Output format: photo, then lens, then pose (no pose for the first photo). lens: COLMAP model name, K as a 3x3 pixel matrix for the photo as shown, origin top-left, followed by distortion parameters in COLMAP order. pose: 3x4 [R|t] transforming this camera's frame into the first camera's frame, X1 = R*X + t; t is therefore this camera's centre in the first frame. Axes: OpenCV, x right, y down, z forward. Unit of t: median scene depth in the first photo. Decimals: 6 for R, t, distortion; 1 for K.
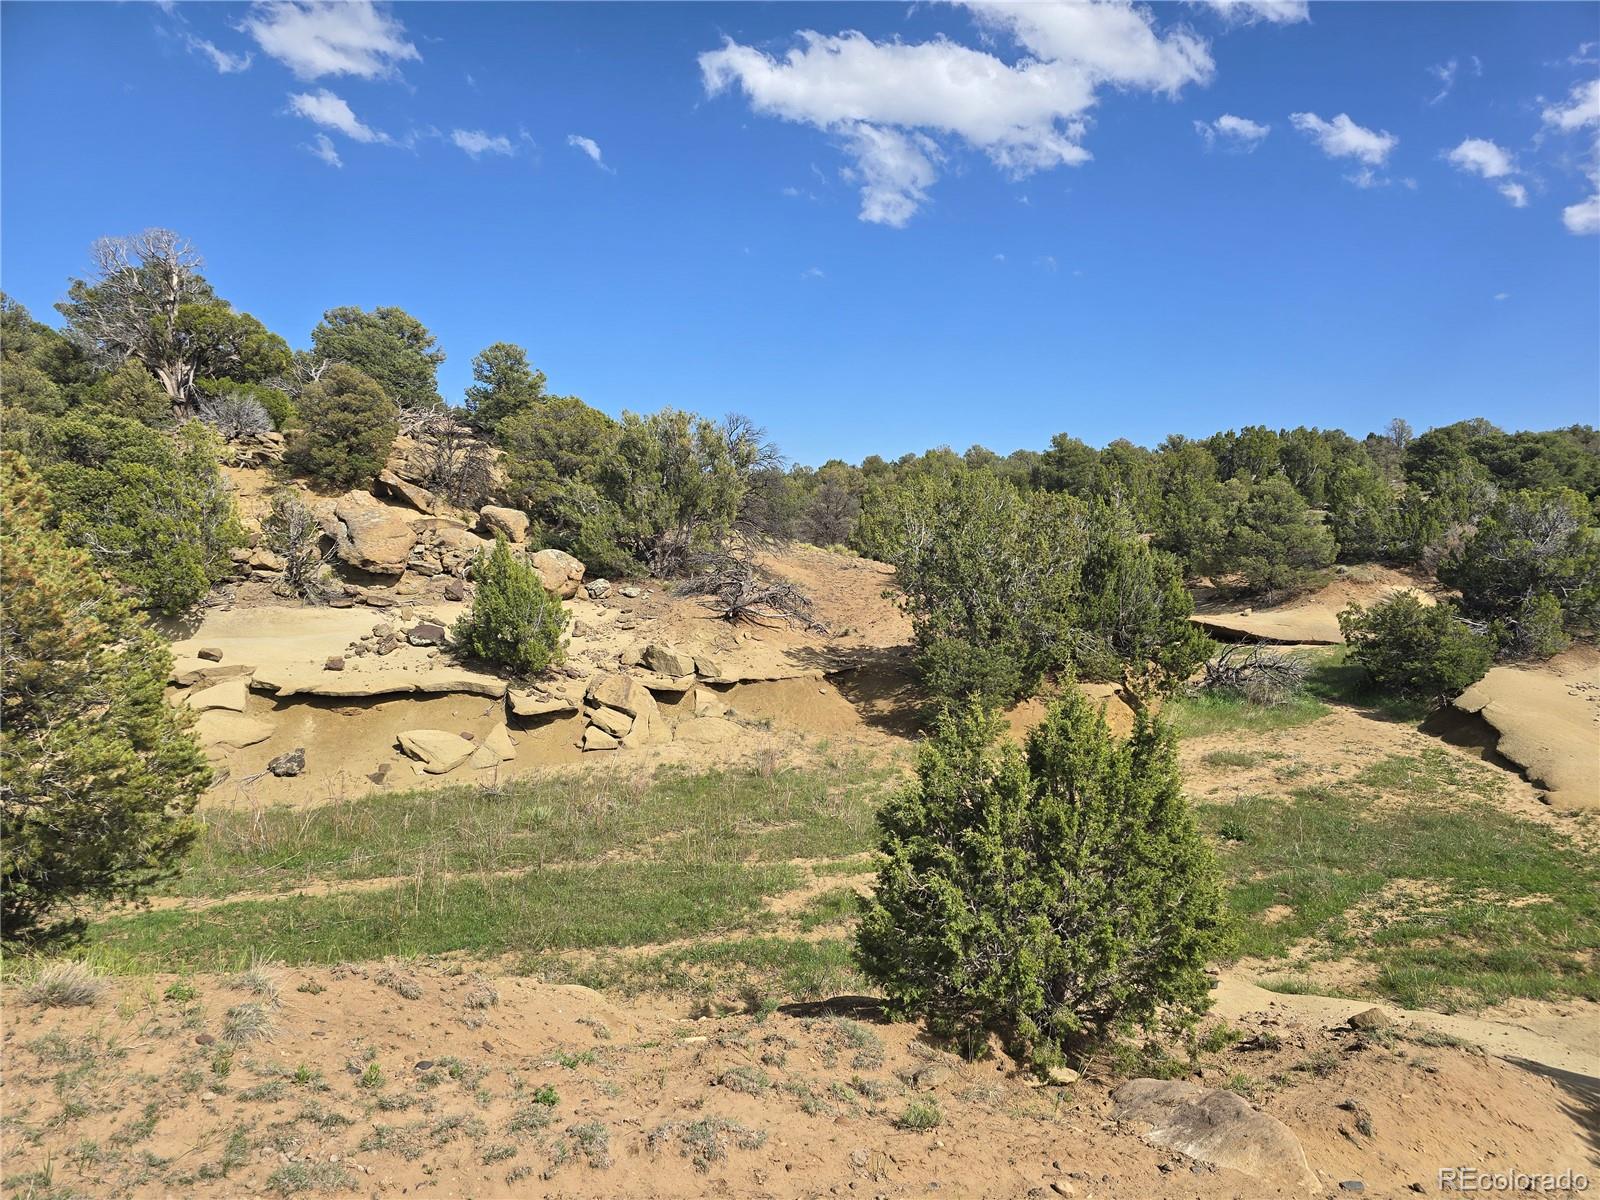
lens RADIAL K [[1061.1, 0, 800.0], [0, 1061.1, 600.0], [0, 0, 1]] dist [0.051235, -0.053808]
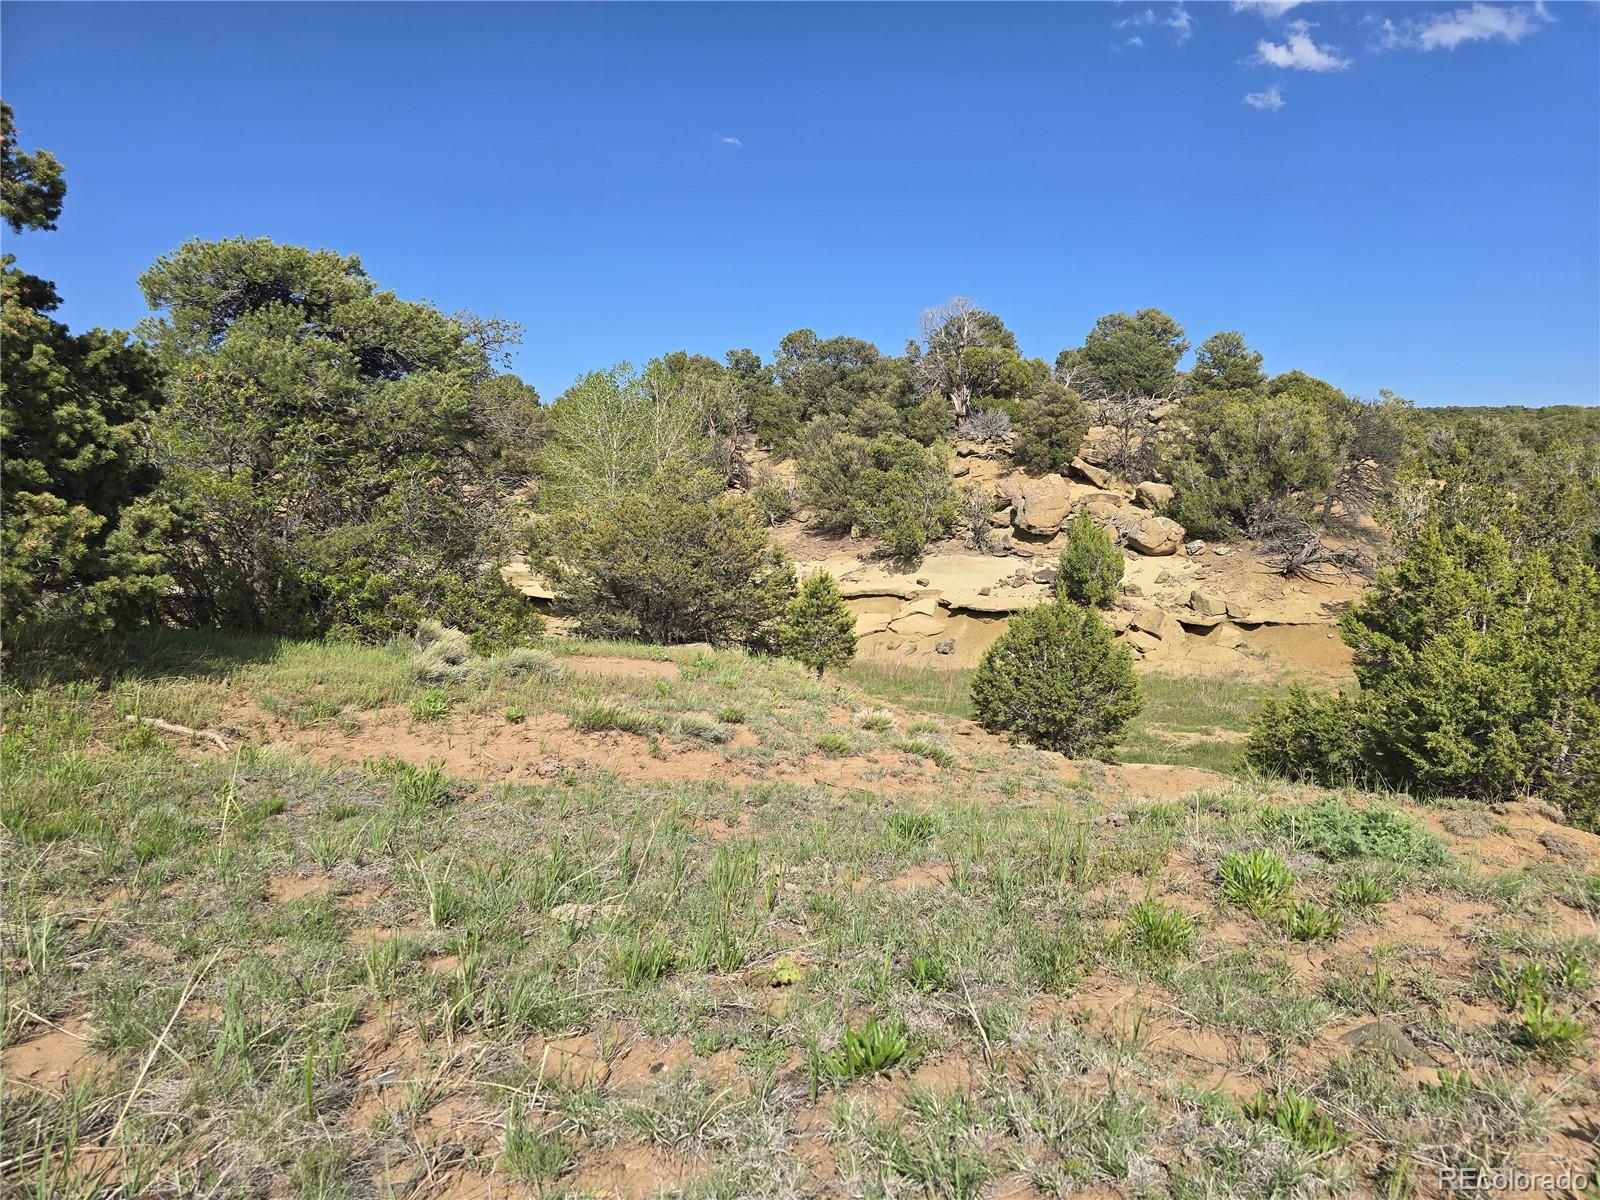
lens RADIAL K [[1061.1, 0, 800.0], [0, 1061.1, 600.0], [0, 0, 1]] dist [0.051235, -0.053808]
pose [[0.712459, 0.055806, -0.699491, 0.378672], [-0.025098, 0.998221, 0.054076, -0.005366], [0.701265, -0.020971, 0.712592, -0.258171]]
